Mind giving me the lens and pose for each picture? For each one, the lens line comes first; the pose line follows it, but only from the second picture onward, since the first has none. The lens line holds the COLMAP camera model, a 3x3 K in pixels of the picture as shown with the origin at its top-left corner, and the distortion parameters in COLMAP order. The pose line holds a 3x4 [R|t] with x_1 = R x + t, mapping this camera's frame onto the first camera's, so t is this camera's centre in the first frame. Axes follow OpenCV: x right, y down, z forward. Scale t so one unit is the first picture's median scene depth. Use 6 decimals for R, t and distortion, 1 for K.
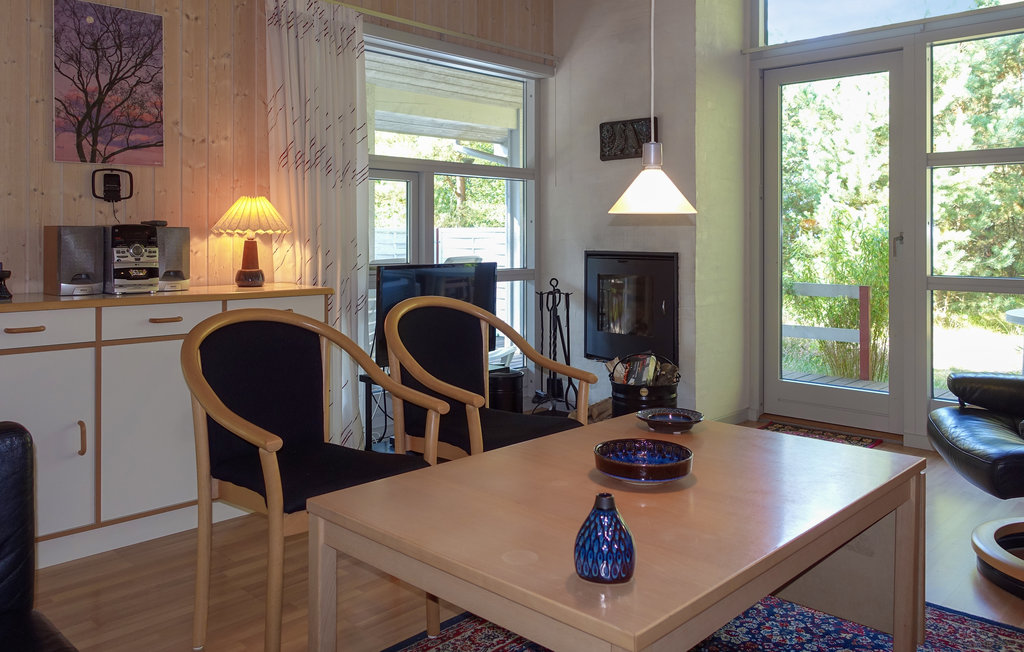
lens RADIAL K [[799.7, 0, 523.3], [0, 799.7, 302.2], [0, 0, 1]] dist [-0.006373, 0.006363]
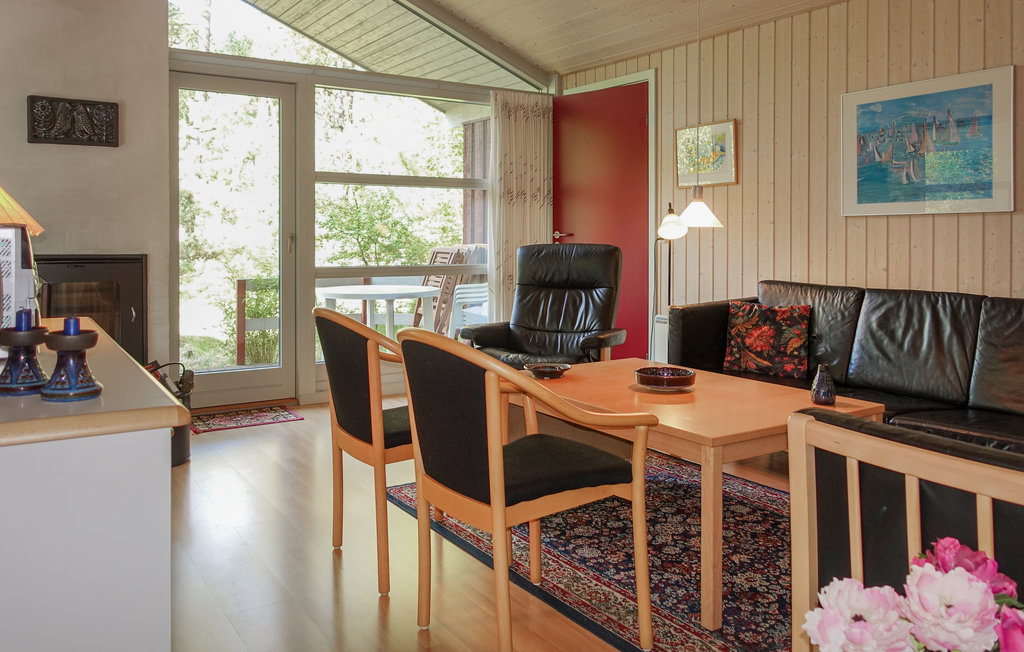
lens RADIAL K [[799.7, 0, 525.8], [0, 799.7, 254.4], [0, 0, 1]] dist [-0.006373, 0.006363]
pose [[0.232157, -0.024512, 0.972369, -0.856417], [0.071887, 0.997381, 0.007979, -0.052887], [-0.970018, 0.068048, 0.233311, 0.507688]]
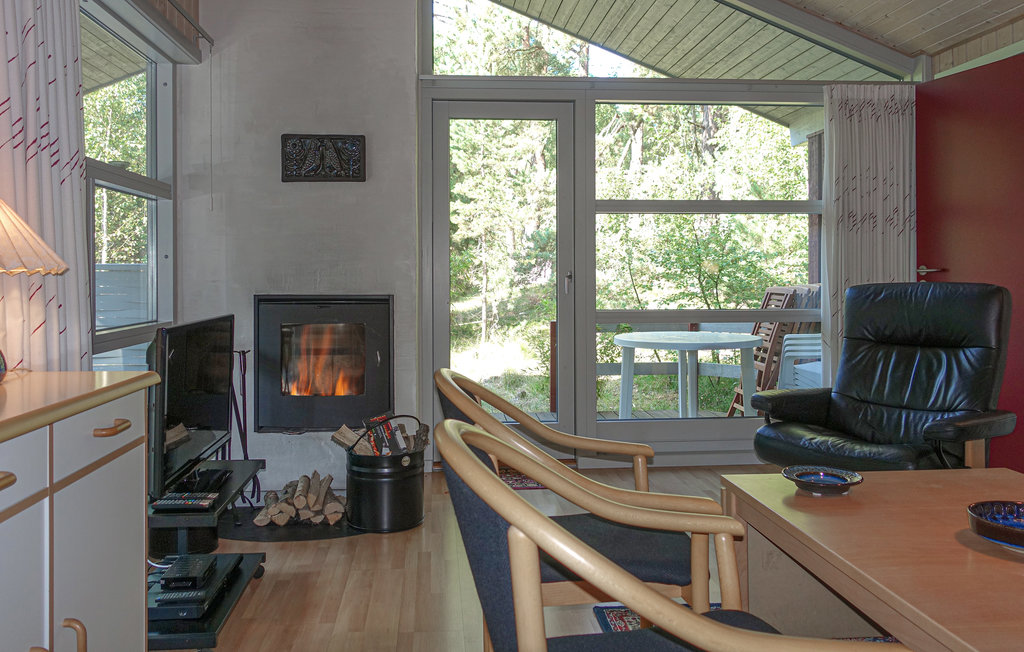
lens RADIAL K [[799.7, 0, 500.0], [0, 799.7, 281.5], [0, 0, 1]] dist [-0.006373, 0.006363]
pose [[0.680826, -0.010028, 0.732376, -0.509895], [0.062179, 0.997088, -0.044149, -0.043976], [-0.729801, 0.075596, 0.679467, 0.467090]]
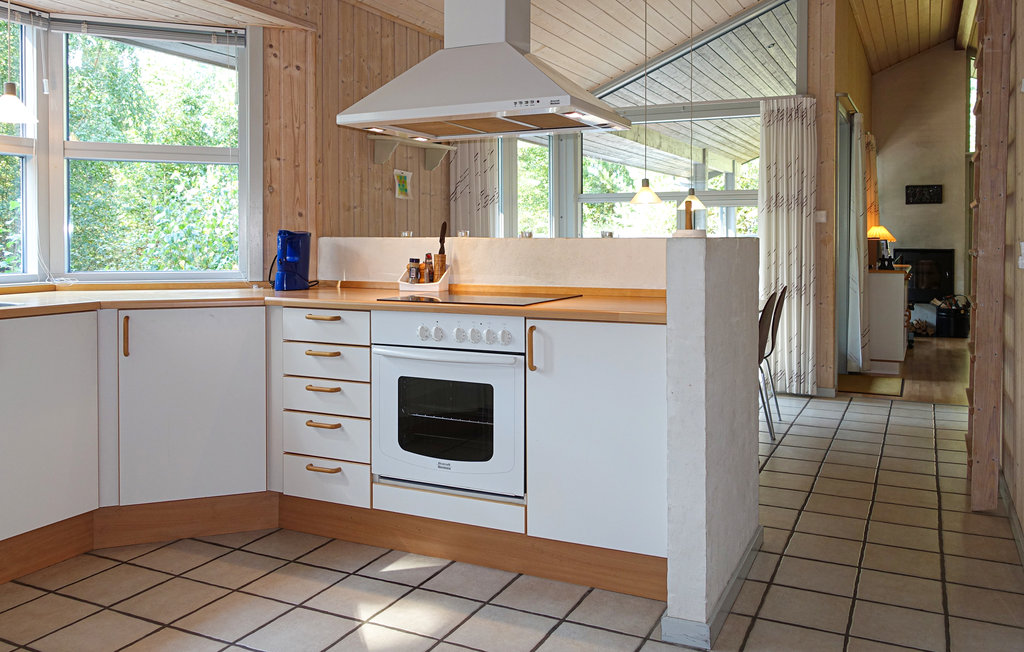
lens RADIAL K [[799.7, 0, 499.6], [0, 799.7, 254.3], [0, 0, 1]] dist [-0.006373, 0.006363]
pose [[0.963316, -0.010711, 0.268157, -2.181672], [0.025425, 0.998351, -0.051458, 0.044343], [-0.267164, 0.056389, 0.962000, -1.017786]]
